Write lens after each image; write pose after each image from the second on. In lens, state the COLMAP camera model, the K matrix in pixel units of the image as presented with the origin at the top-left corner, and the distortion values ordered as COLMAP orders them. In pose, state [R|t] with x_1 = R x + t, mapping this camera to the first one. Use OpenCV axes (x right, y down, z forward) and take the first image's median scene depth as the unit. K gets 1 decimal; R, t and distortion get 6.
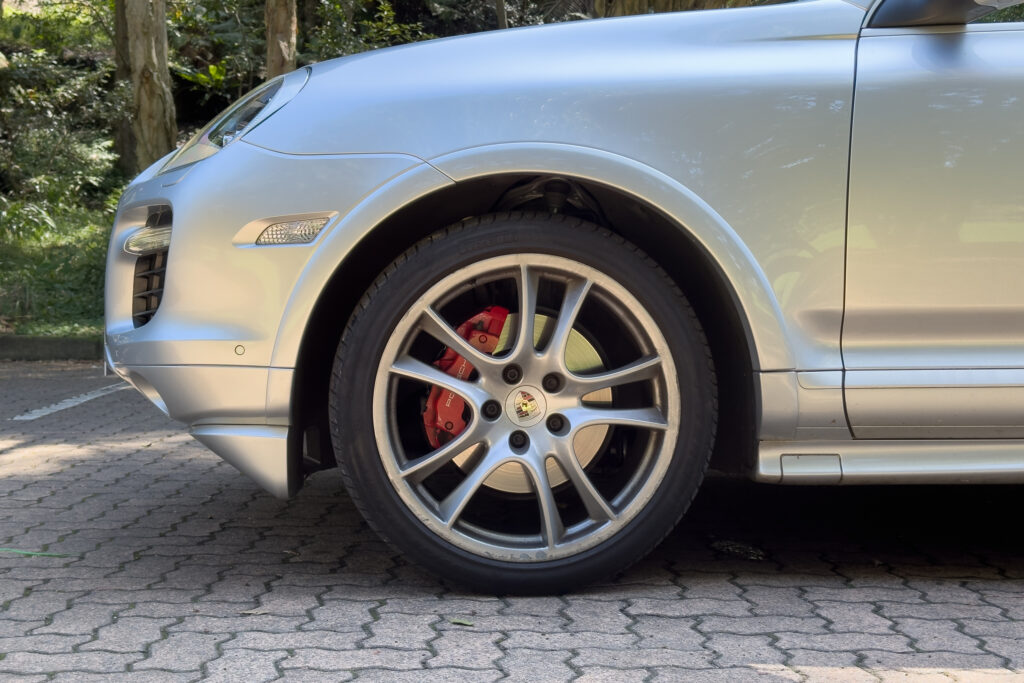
lens RADIAL K [[1442.9, 0, 517.0], [0, 1442.9, 331.4], [0, 0, 1]] dist [0.114133, 0.000000]
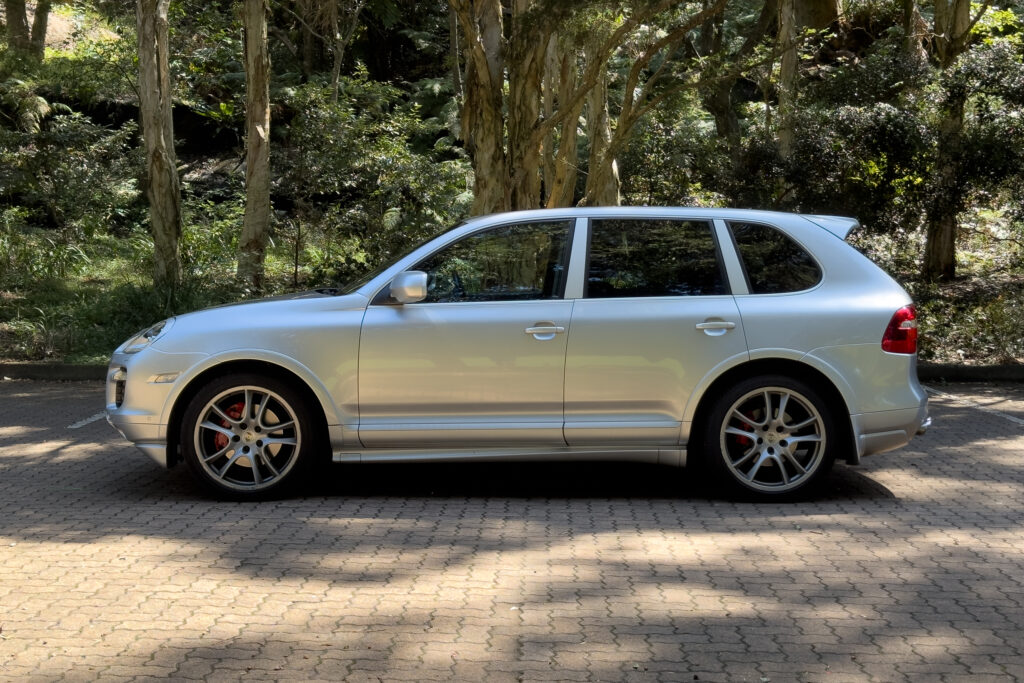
lens RADIAL K [[1442.9, 0, 510.4], [0, 1442.9, 352.1], [0, 0, 1]] dist [0.114133, 0.000000]
pose [[0.999623, 0.000063, -0.027443, 0.591277], [0.000766, 0.999543, 0.030207, -0.199986], [0.027433, -0.030217, 0.999167, -1.828164]]
